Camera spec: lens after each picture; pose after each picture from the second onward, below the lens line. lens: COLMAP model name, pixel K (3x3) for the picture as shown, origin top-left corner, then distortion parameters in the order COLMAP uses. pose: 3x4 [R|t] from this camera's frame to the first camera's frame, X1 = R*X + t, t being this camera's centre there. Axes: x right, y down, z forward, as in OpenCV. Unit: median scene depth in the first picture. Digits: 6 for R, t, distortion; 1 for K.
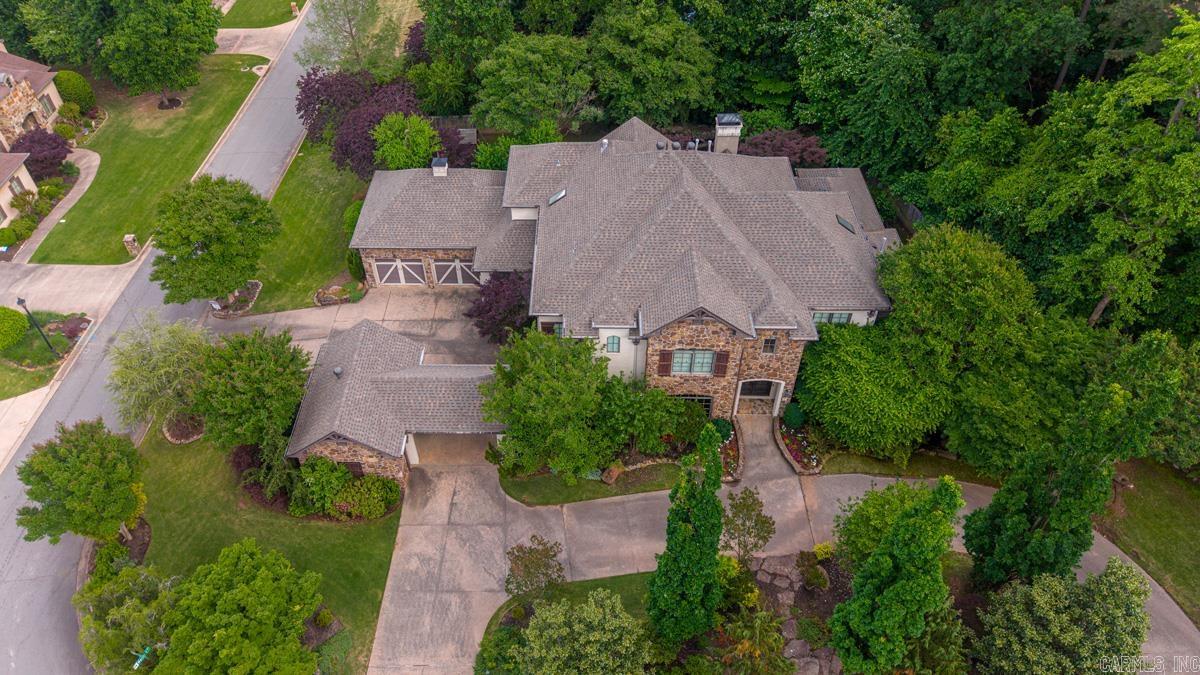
lens RADIAL K [[827.2, 0, 540.8], [0, 827.2, 337.9], [0, 0, 1]] dist [0.032889, -0.001904]
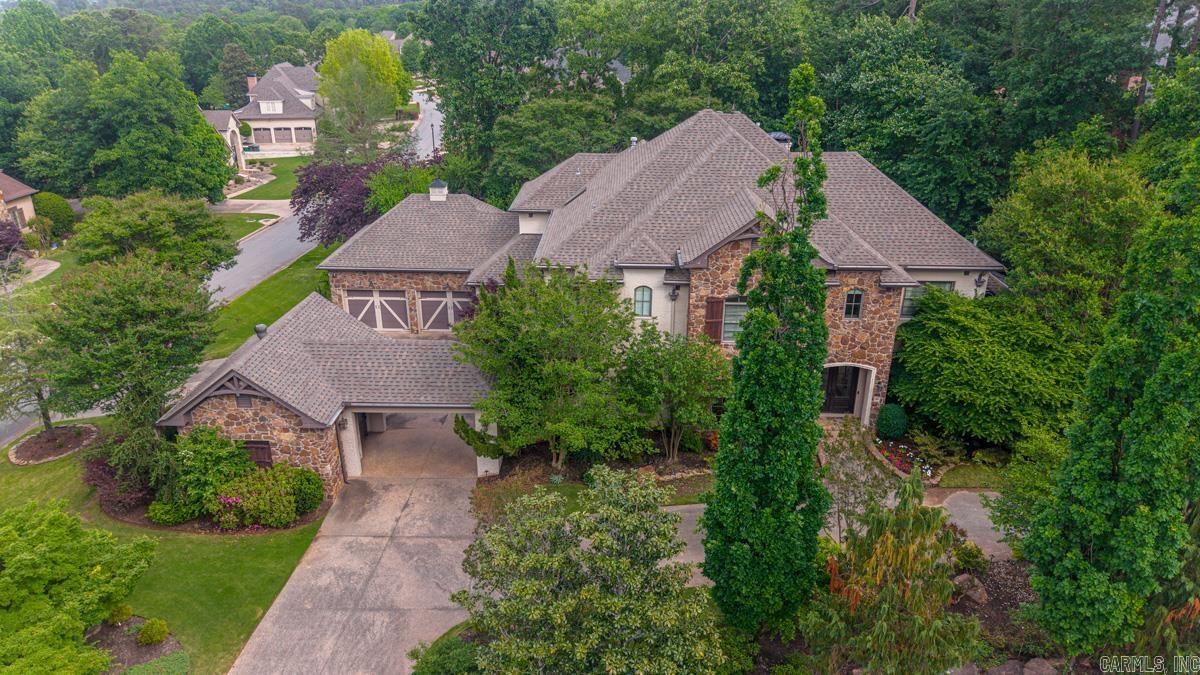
lens RADIAL K [[849.4, 0, 599.4], [0, 849.4, 352.9], [0, 0, 1]] dist [0.009961, 0.003765]
pose [[0.998871, 0.036340, 0.030610, 0.026869], [-0.023149, 0.934812, -0.354386, 0.314395], [-0.041493, 0.353278, 0.934598, 0.305834]]
